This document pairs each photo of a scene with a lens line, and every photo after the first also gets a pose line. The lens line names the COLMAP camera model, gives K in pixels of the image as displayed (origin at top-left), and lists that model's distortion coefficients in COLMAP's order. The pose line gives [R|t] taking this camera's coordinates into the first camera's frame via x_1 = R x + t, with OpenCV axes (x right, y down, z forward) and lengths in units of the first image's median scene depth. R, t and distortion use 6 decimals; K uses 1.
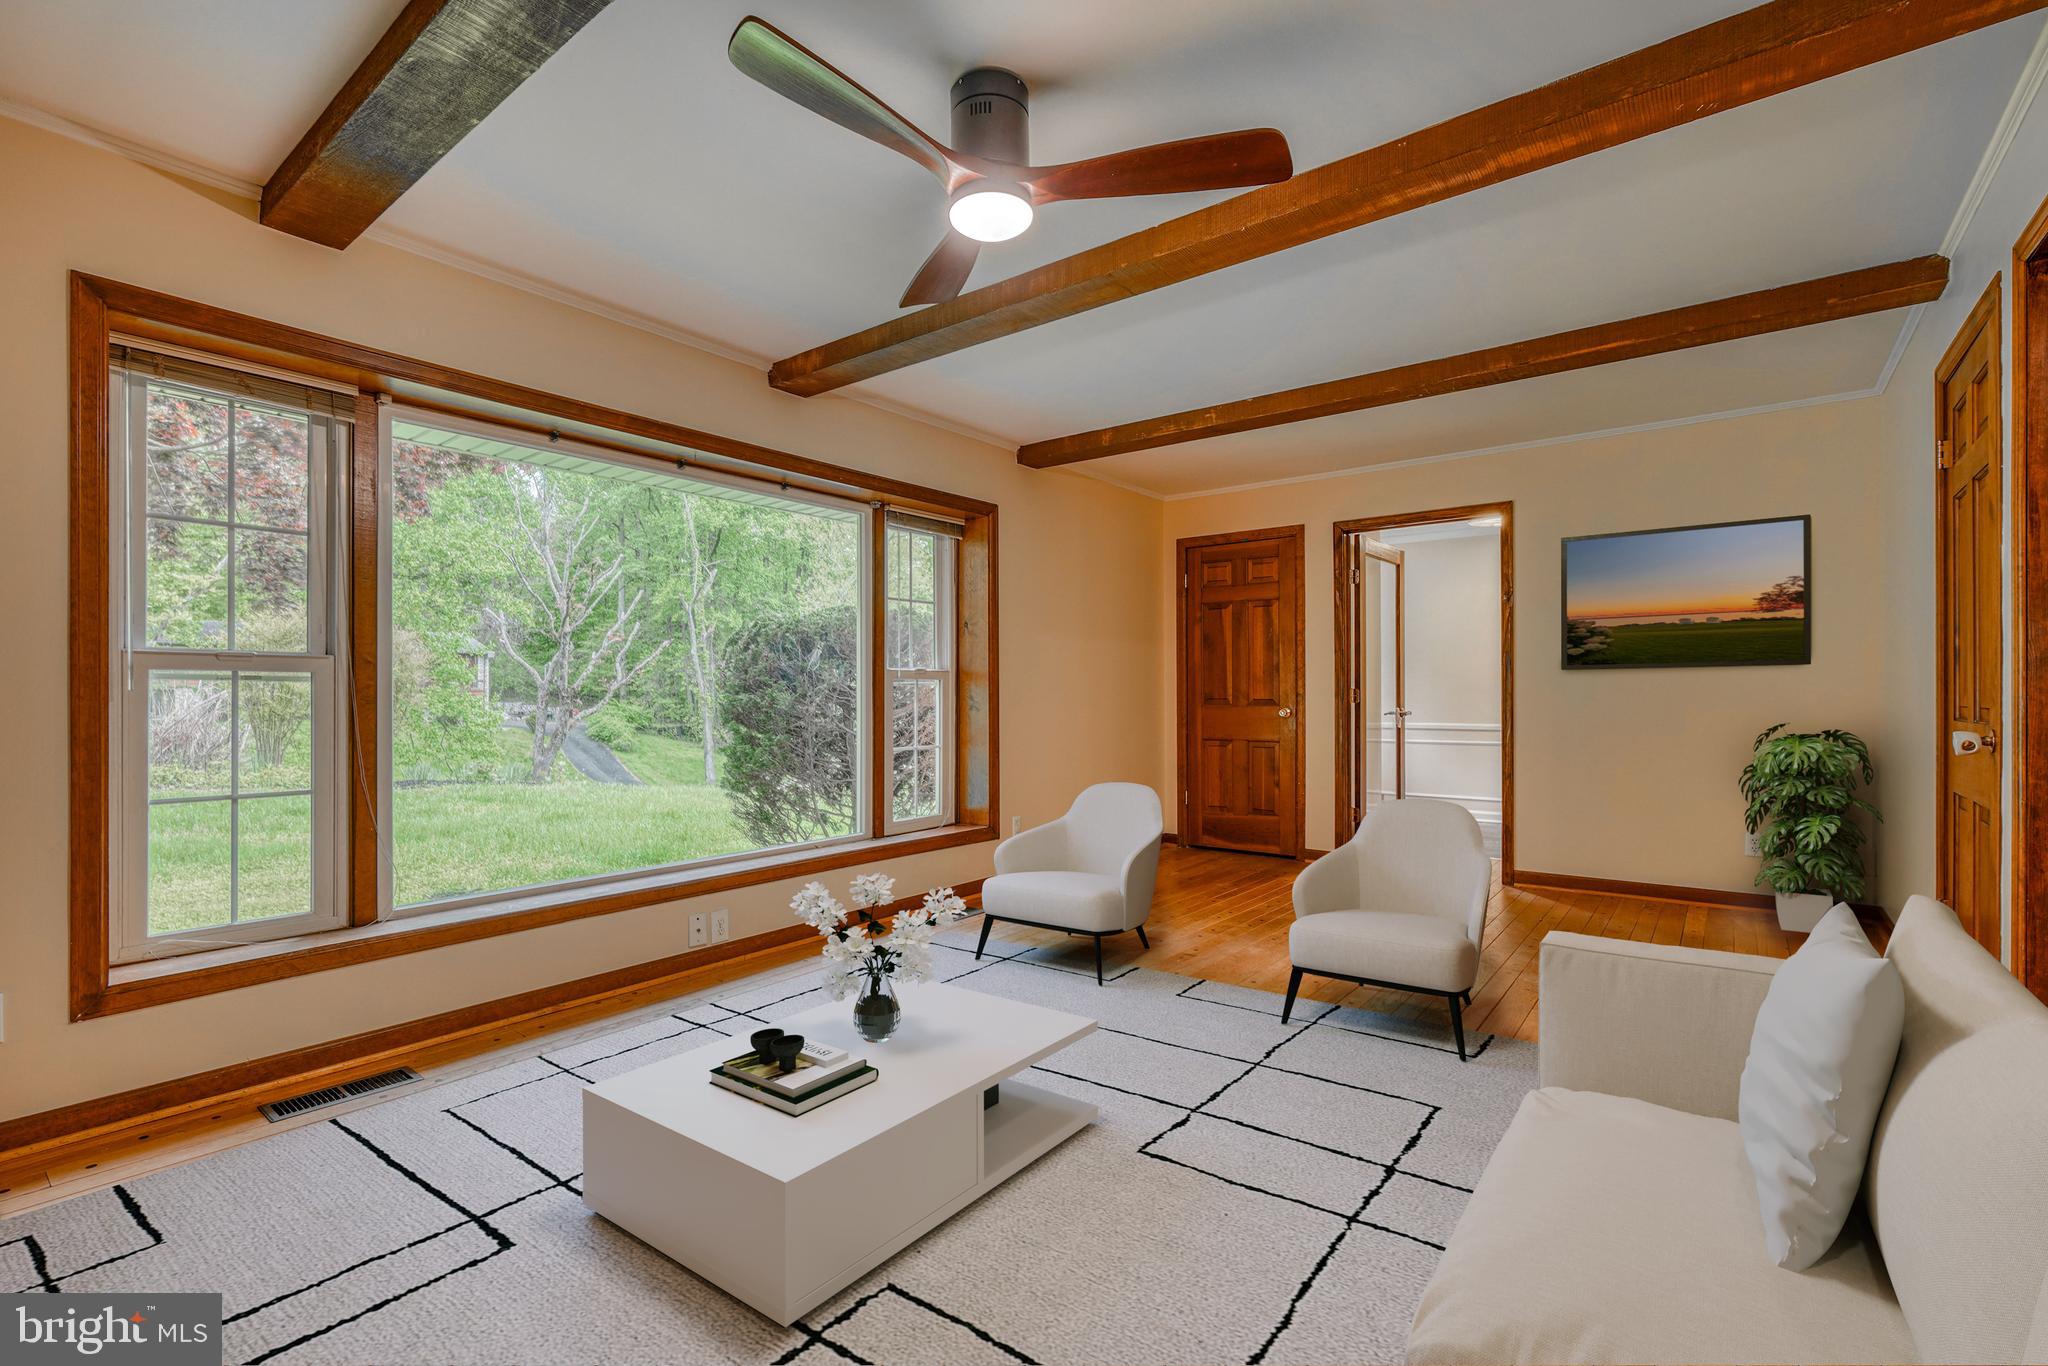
lens RADIAL K [[928.2, 0, 1027.2], [0, 928.2, 692.3], [0, 0, 1]] dist [-0.002349, -0.000052]
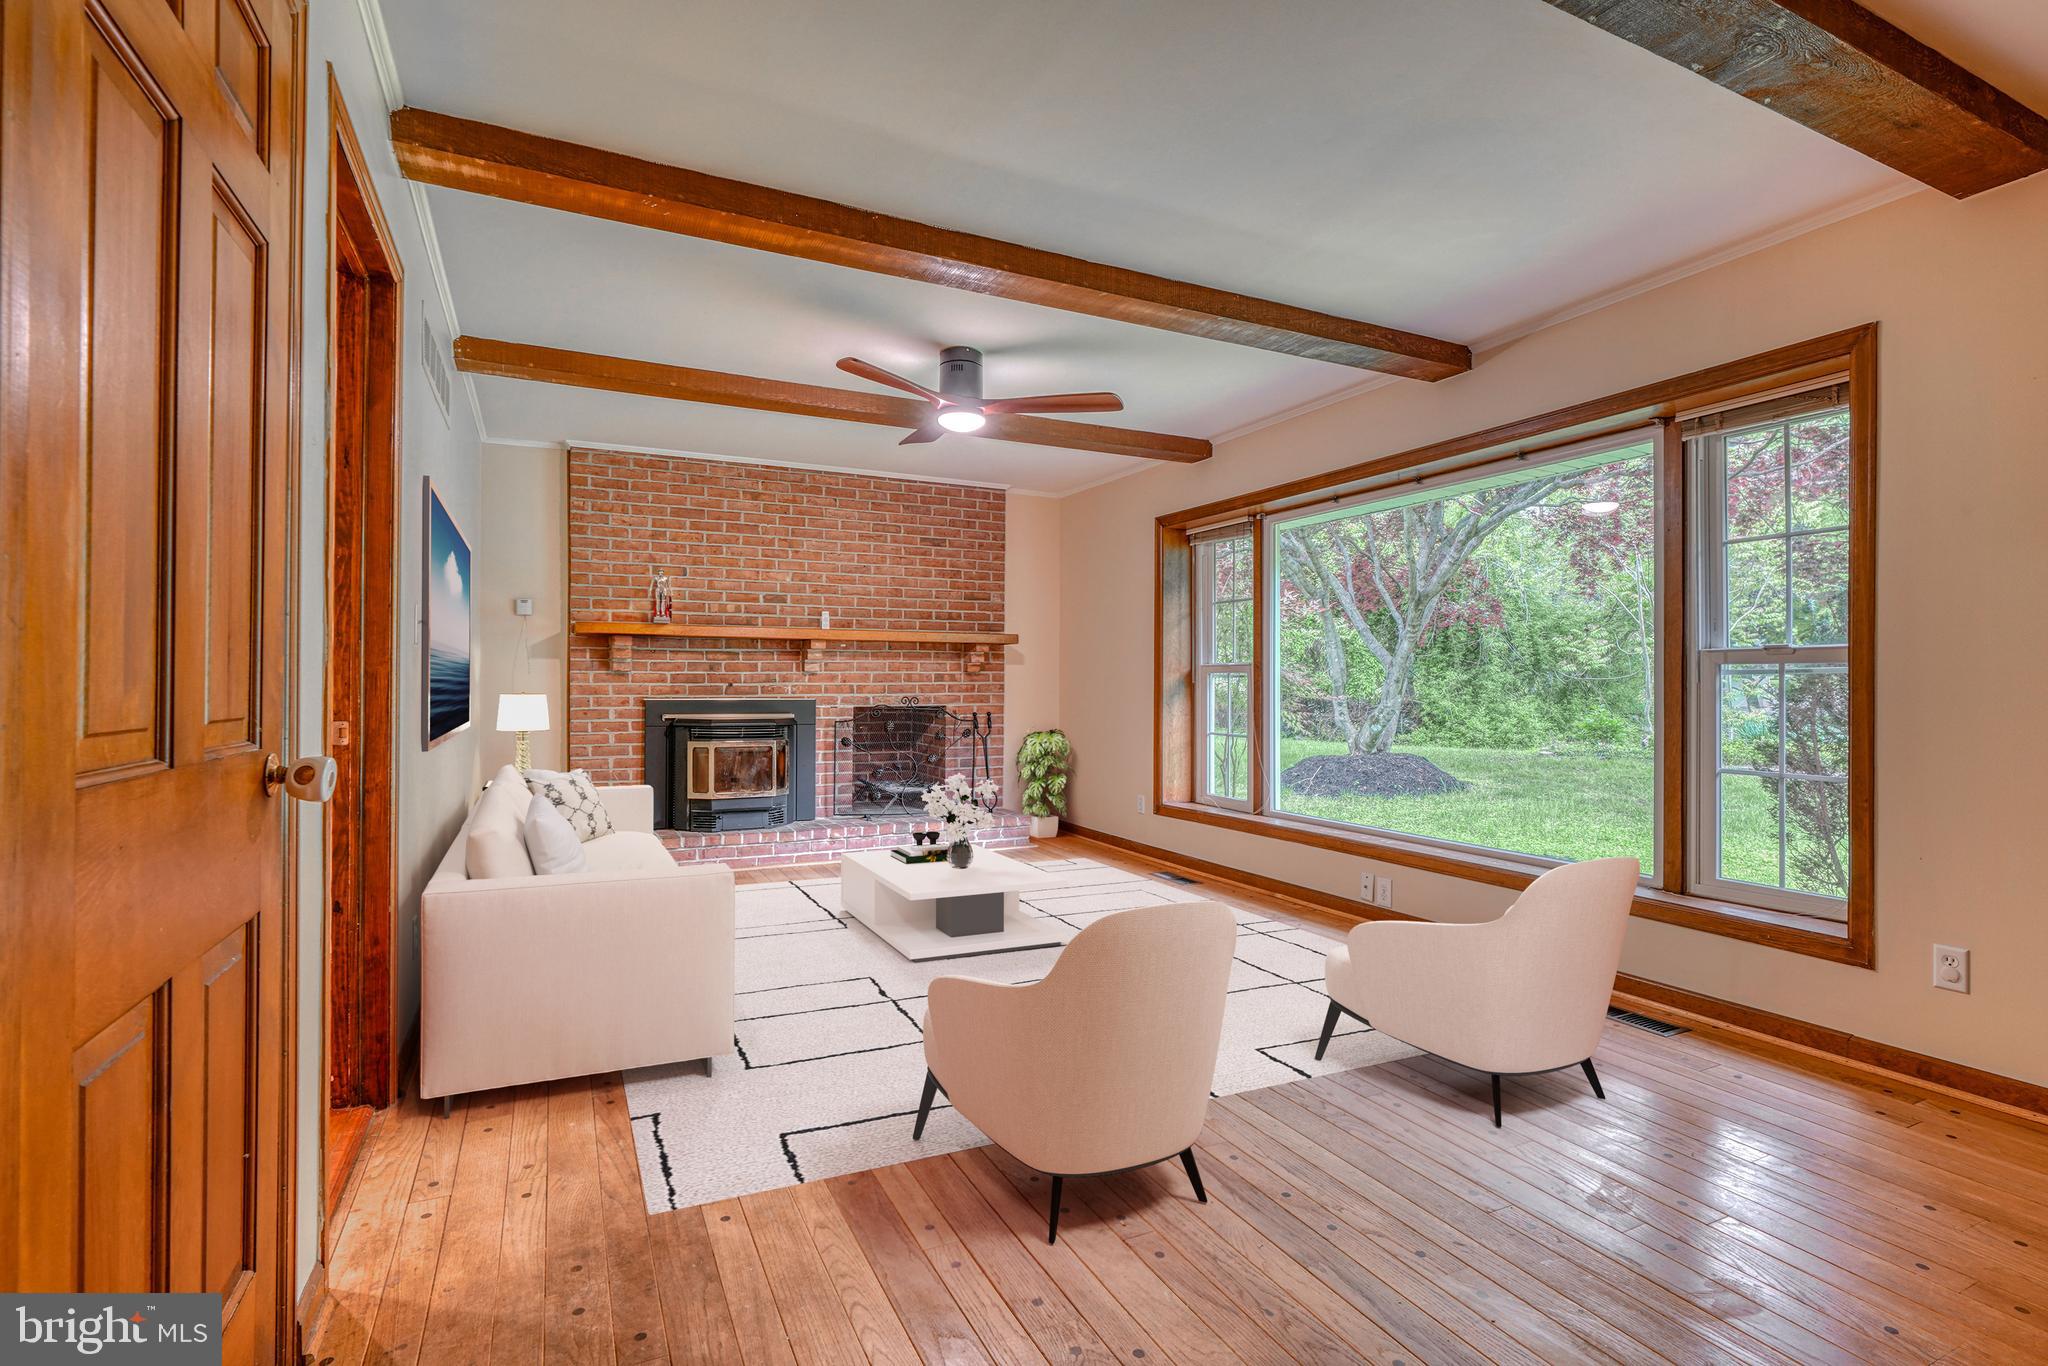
lens RADIAL K [[928.2, 0, 1026.4], [0, 928.2, 680.8], [0, 0, 1]] dist [-0.002349, -0.000052]
pose [[-0.430453, -0.003980, -0.902604, 0.723233], [0.000370, 0.999989, -0.004586, 0.000931], [0.902613, -0.002308, -0.430447, 0.907078]]
